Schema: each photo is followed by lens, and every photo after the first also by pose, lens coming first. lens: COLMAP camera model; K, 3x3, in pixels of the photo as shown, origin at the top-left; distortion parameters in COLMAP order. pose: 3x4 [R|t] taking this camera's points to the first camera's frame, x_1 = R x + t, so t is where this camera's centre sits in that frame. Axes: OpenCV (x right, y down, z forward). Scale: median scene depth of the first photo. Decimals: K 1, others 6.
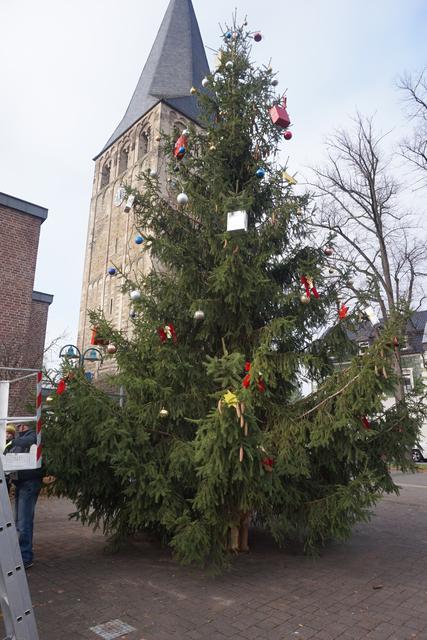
lens RADIAL K [[412.3, 0, 213.5], [0, 412.3, 320.0], [0, 0, 1]] dist [-0.001037, -0.001636]
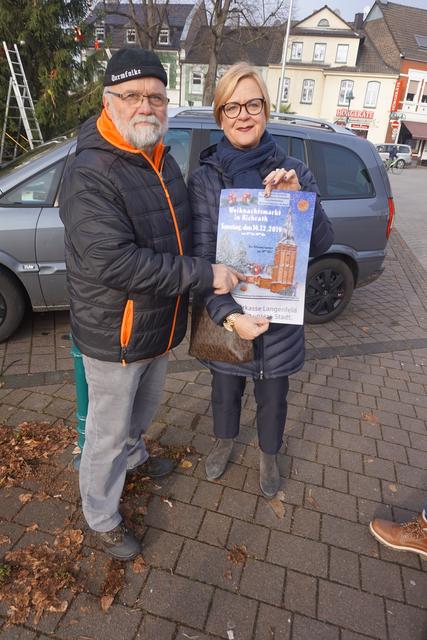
lens RADIAL K [[412.3, 0, 213.5], [0, 412.3, 320.0], [0, 0, 1]] dist [-0.001037, -0.001636]
pose [[0.875122, -0.152032, 0.459400, -0.080840], [-0.188181, 0.767717, 0.612534, -0.087771], [-0.445814, -0.622493, 0.643236, -0.359548]]
